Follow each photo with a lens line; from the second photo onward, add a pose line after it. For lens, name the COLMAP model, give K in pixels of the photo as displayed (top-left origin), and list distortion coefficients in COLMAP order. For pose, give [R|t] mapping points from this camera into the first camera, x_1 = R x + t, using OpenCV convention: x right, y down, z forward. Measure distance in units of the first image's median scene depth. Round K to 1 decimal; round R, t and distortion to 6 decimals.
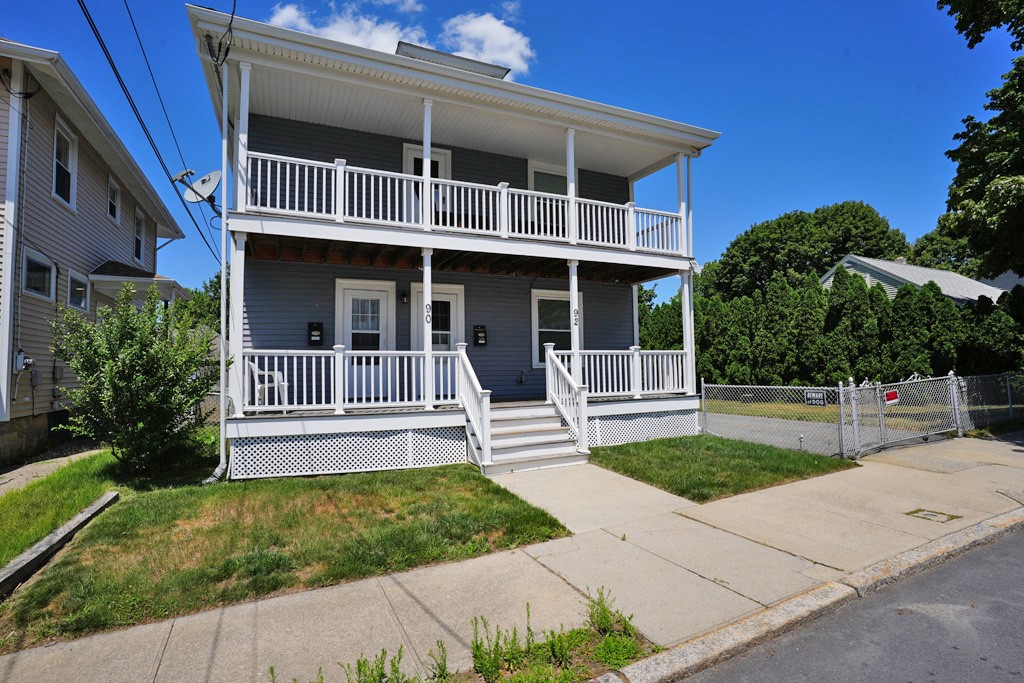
lens RADIAL K [[504.3, 0, 512.0], [0, 504.3, 341.5], [0, 0, 1]] dist [-0.079442, 0.038966]
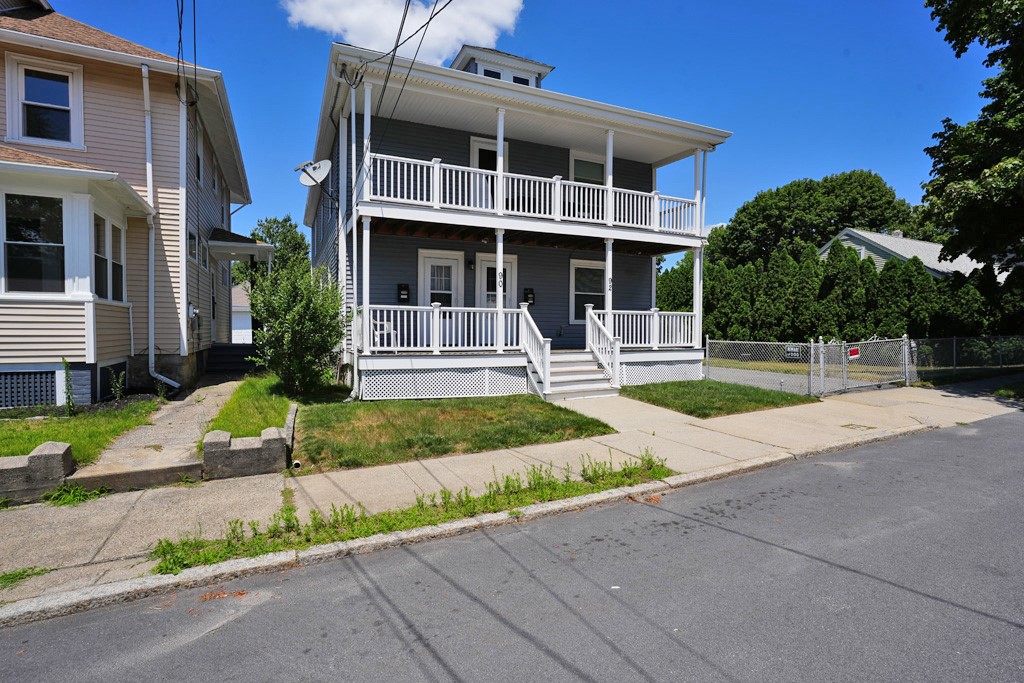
lens RADIAL K [[504.3, 0, 512.0], [0, 504.3, 341.5], [0, 0, 1]] dist [-0.079442, 0.038966]
pose [[0.999755, 0.021652, -0.004525, -0.110732], [-0.021202, 0.996330, 0.082931, -0.004215], [0.006304, -0.082815, 0.996545, -0.271617]]
